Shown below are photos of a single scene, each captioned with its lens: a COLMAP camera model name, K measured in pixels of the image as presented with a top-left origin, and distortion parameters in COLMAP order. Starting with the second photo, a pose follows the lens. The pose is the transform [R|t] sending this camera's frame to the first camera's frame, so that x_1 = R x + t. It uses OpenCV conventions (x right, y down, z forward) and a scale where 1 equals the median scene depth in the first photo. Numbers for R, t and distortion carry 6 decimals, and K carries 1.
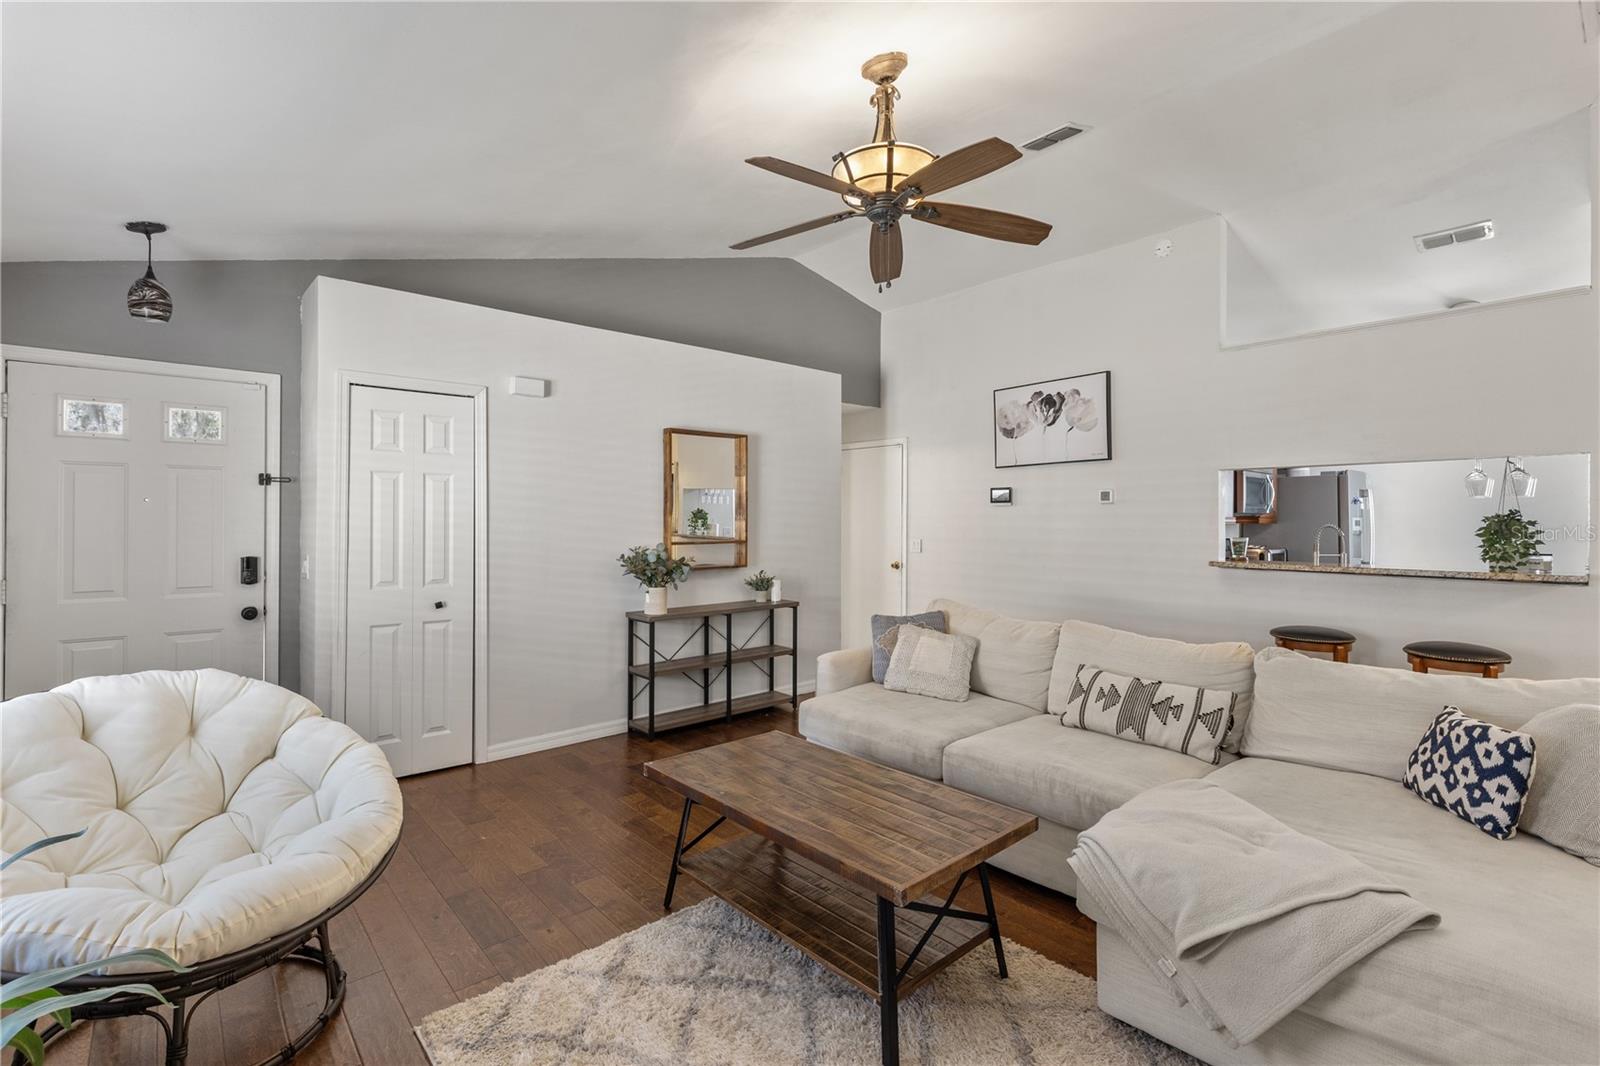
lens RADIAL K [[722.3, 0, 789.0], [0, 722.3, 499.6], [0, 0, 1]] dist [0.000093, 0.000024]
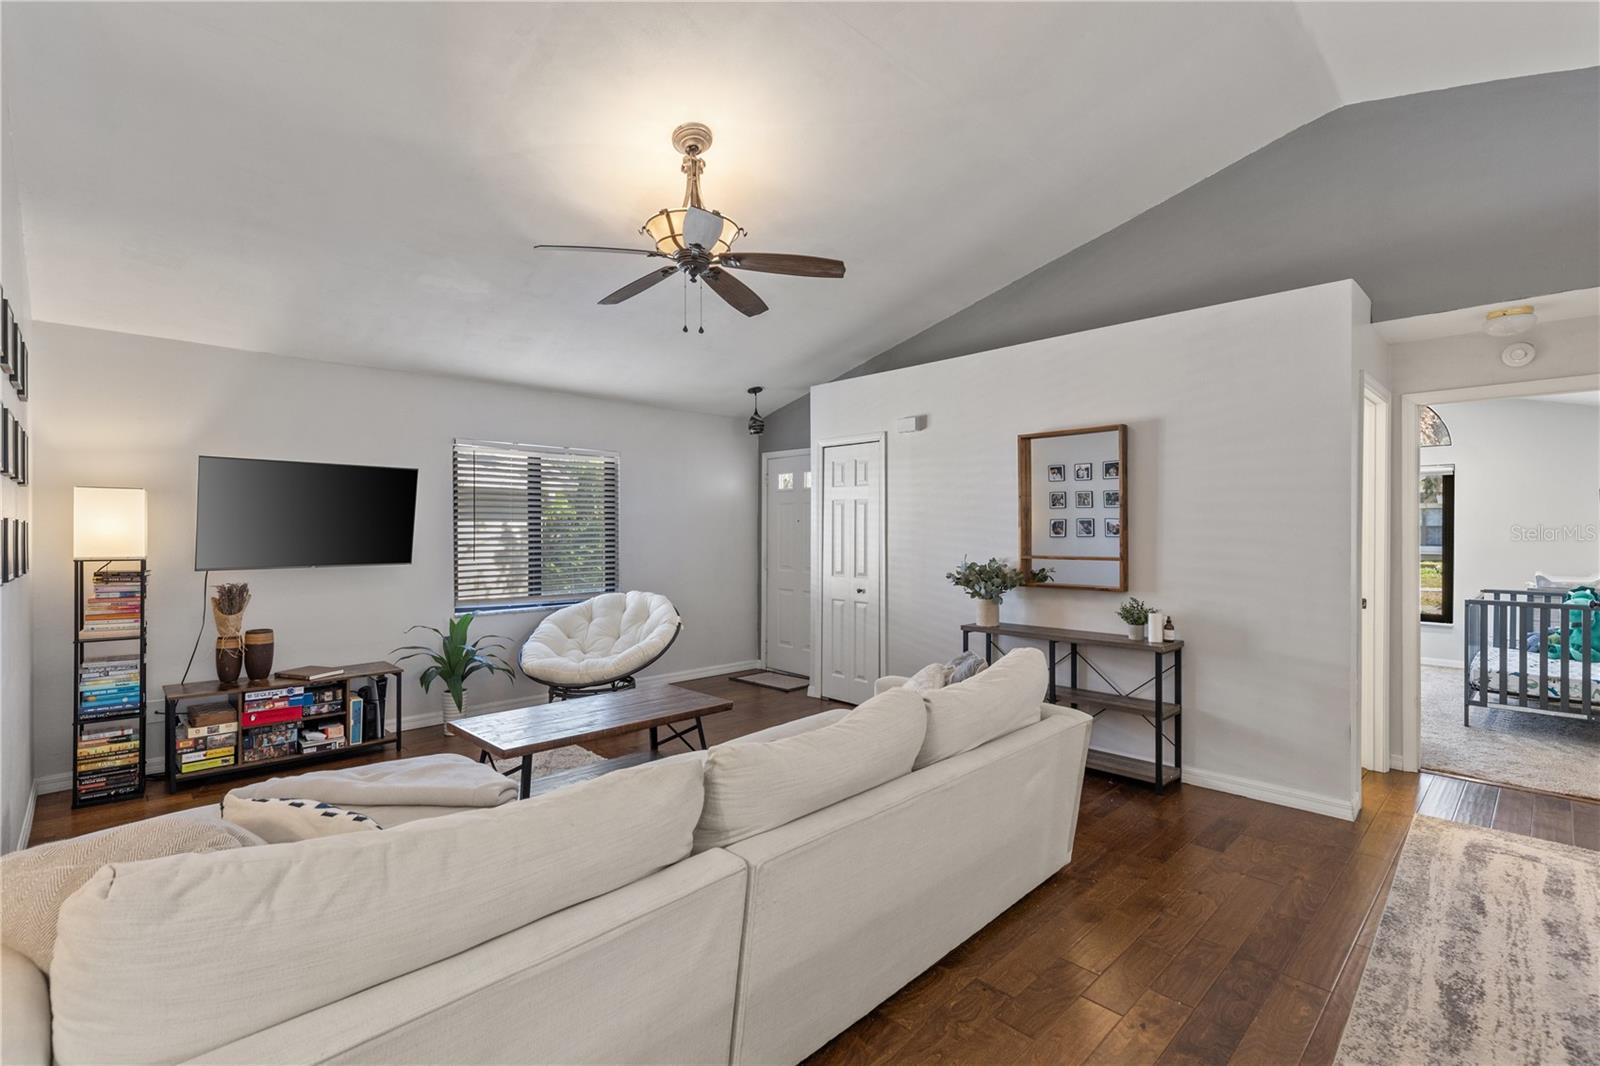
lens RADIAL K [[695.2, 0, 800.0], [0, 695.2, 533.0], [0, 0, 1]] dist [0.000710, 0.000050]
pose [[0.071052, 0.006077, -0.997454, 0.715685], [0.030486, 0.999501, 0.008261, 0.012008], [0.997007, -0.030996, 0.070831, 0.629713]]
